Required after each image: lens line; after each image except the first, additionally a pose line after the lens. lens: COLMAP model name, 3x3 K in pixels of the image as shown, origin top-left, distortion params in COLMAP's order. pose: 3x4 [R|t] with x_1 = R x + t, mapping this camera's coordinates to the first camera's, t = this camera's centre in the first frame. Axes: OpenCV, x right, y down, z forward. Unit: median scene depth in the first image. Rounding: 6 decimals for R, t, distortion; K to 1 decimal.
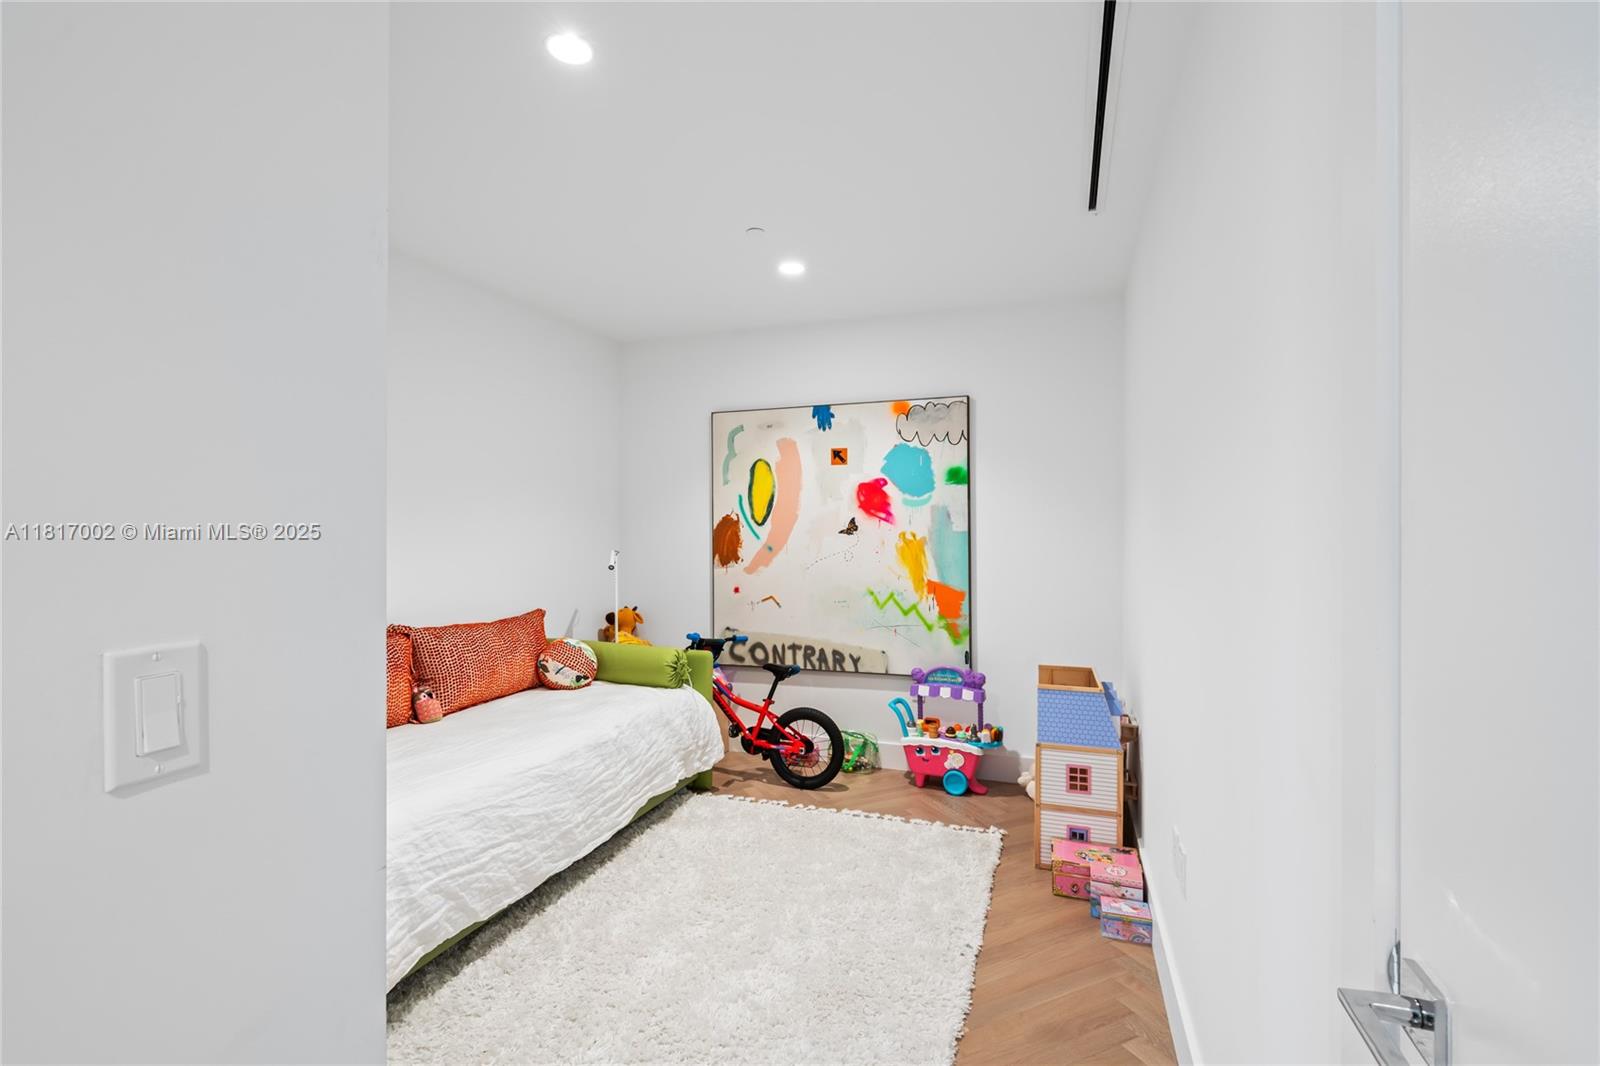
lens RADIAL K [[735.6, 0, 800.8], [0, 735.6, 532.2], [0, 0, 1]] dist [0.004122, 0.002233]
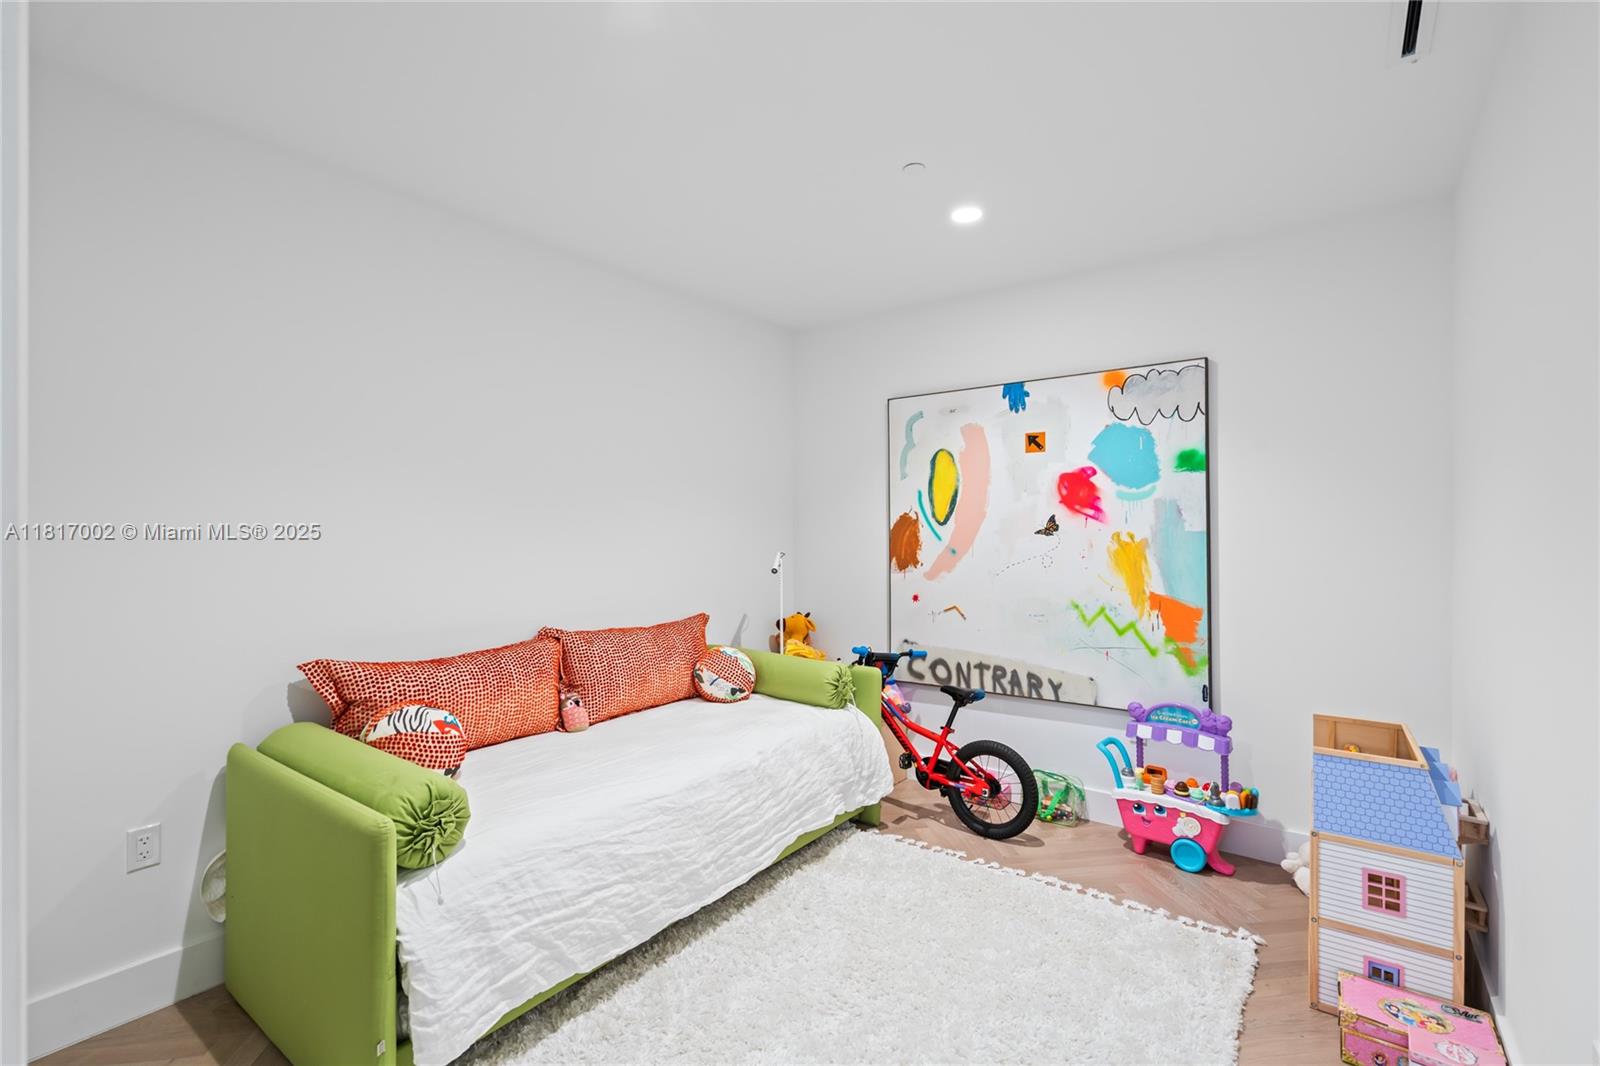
lens RADIAL K [[735.6, 0, 796.7], [0, 735.6, 532.4], [0, 0, 1]] dist [0.004122, 0.002233]
pose [[0.957208, -0.000733, -0.289400, 0.043752], [0.000515, 1.000000, -0.000830, 0.000433], [0.289400, 0.000645, 0.957208, 0.148722]]
